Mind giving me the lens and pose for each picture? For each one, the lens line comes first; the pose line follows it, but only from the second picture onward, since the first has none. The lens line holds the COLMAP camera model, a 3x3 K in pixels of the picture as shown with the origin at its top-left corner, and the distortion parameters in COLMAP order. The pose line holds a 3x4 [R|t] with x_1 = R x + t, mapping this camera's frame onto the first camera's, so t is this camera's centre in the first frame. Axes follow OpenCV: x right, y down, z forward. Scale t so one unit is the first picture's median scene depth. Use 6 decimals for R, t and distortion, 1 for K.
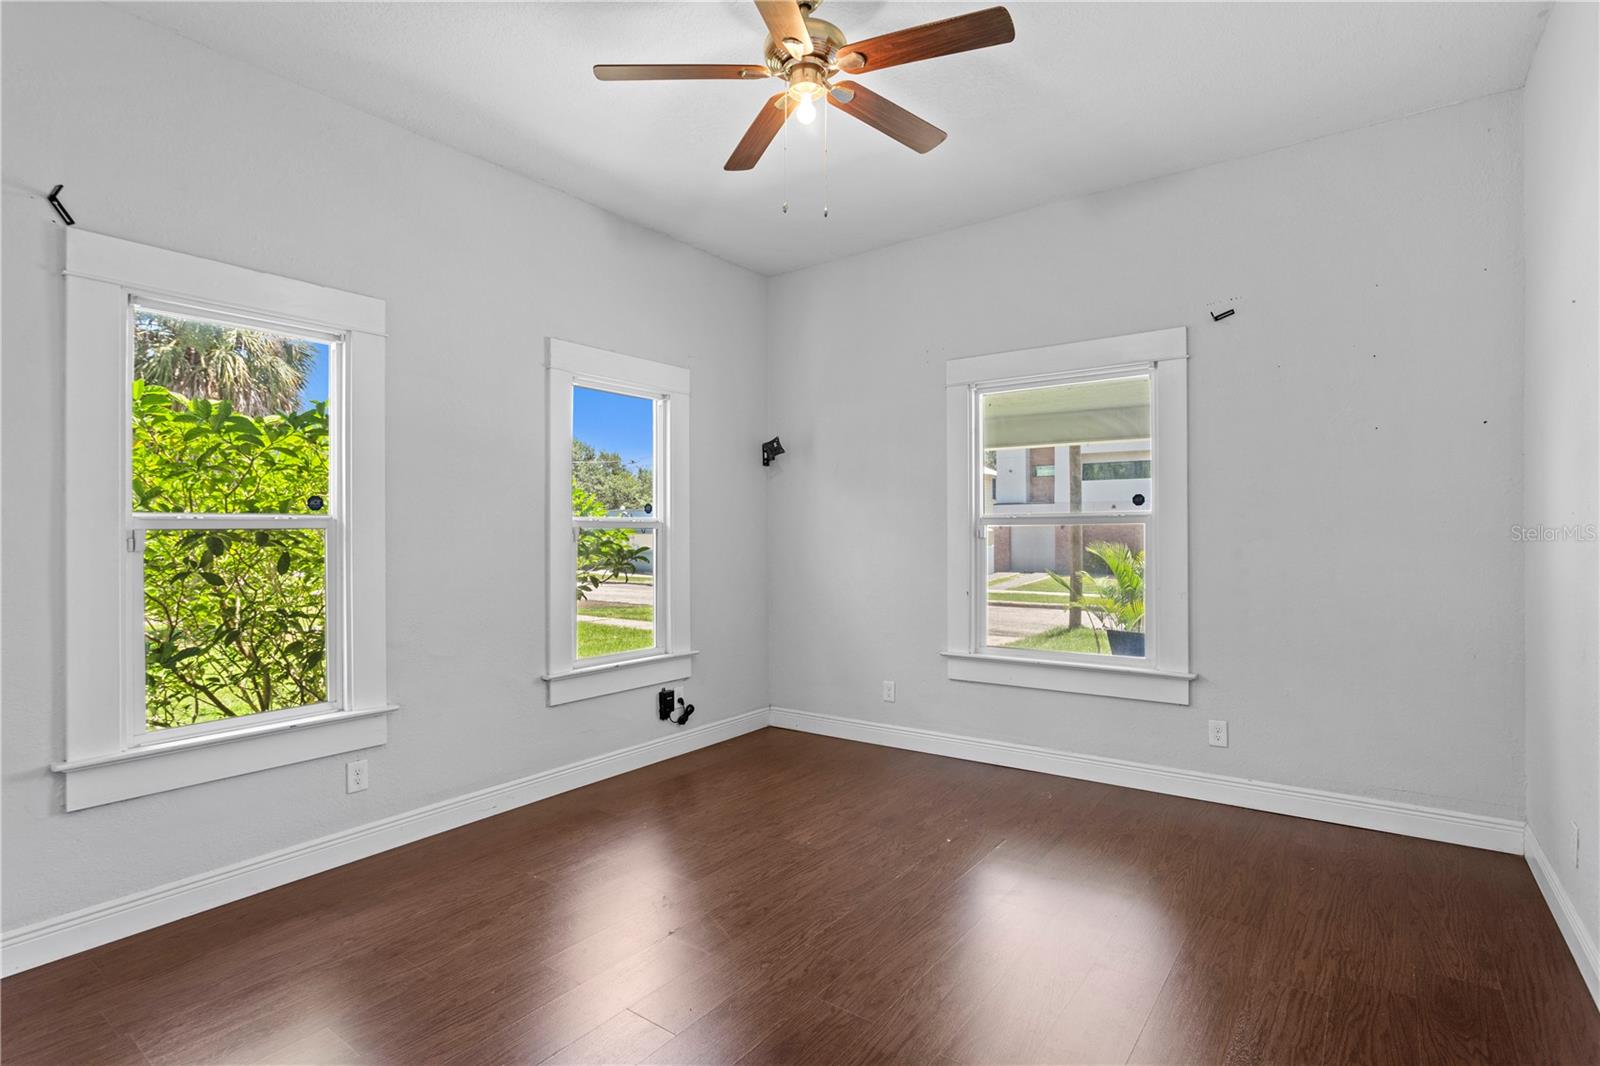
lens RADIAL K [[803.9, 0, 800.7], [0, 803.9, 533.1], [0, 0, 1]] dist [-0.000181, 0.000263]
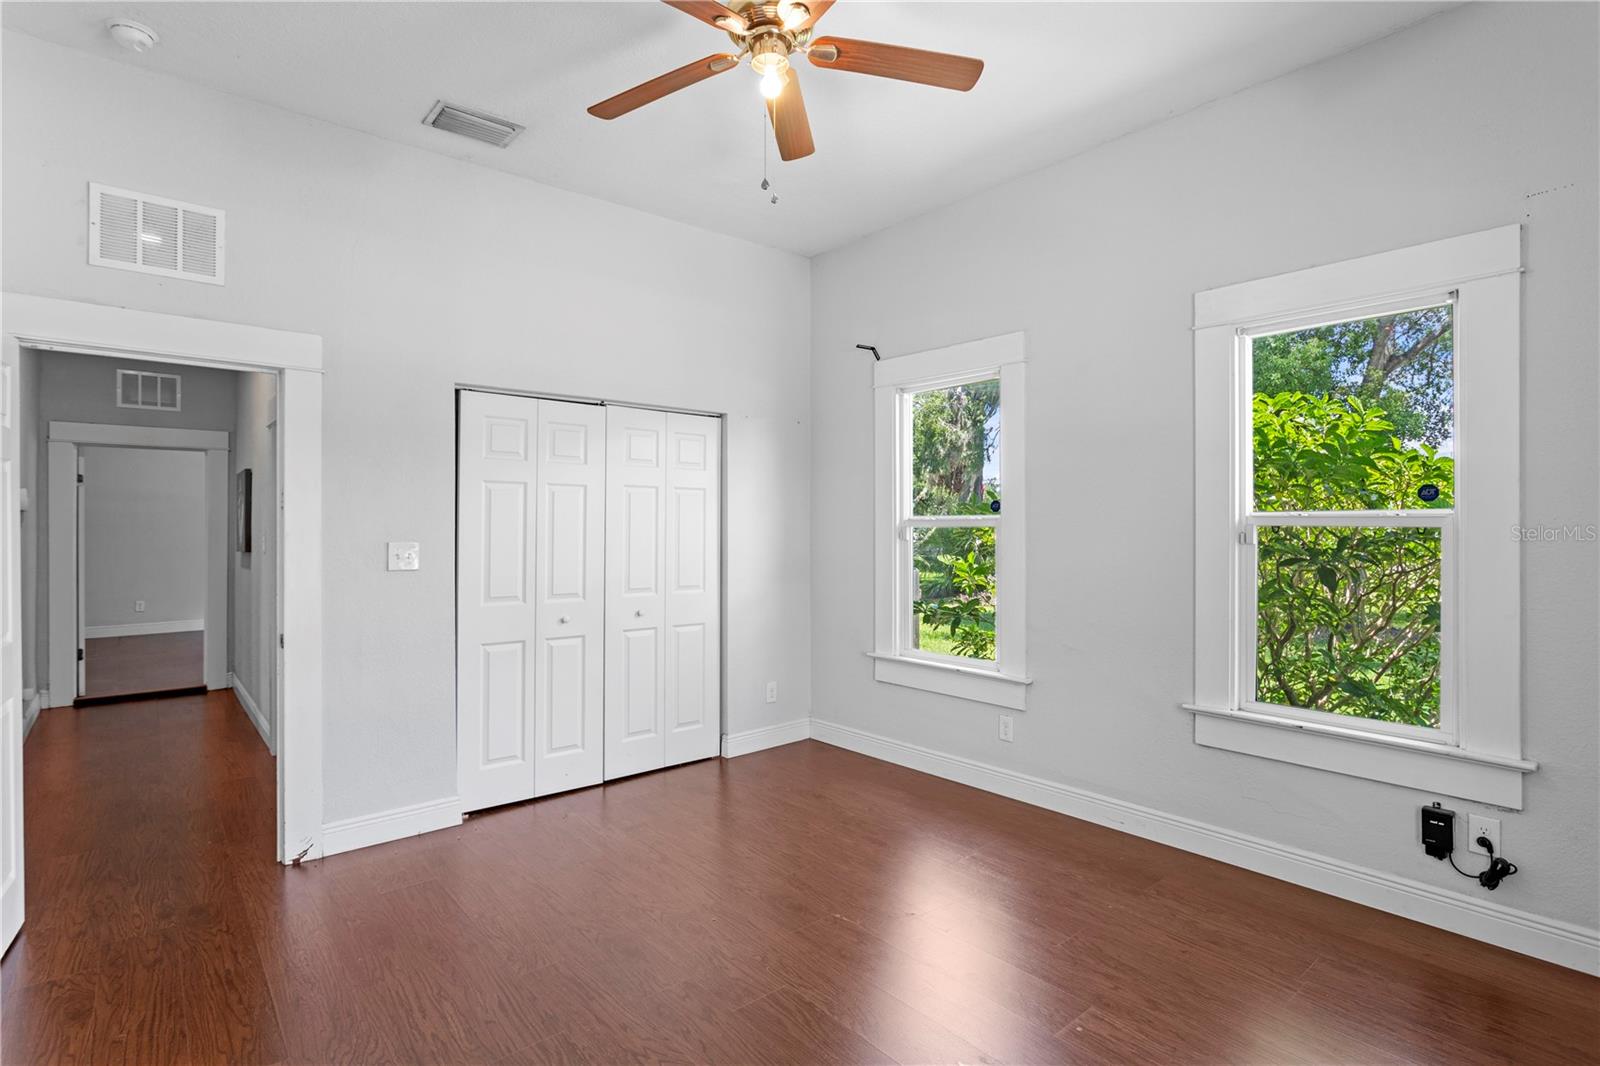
lens RADIAL K [[803.9, 0, 801.0], [0, 803.9, 527.0], [0, 0, 1]] dist [-0.000181, 0.000263]
pose [[-0.248724, 0.004050, -0.968566, 0.575255], [0.000428, 0.999992, 0.004071, -0.007416], [0.968574, 0.000598, -0.248724, 0.811551]]
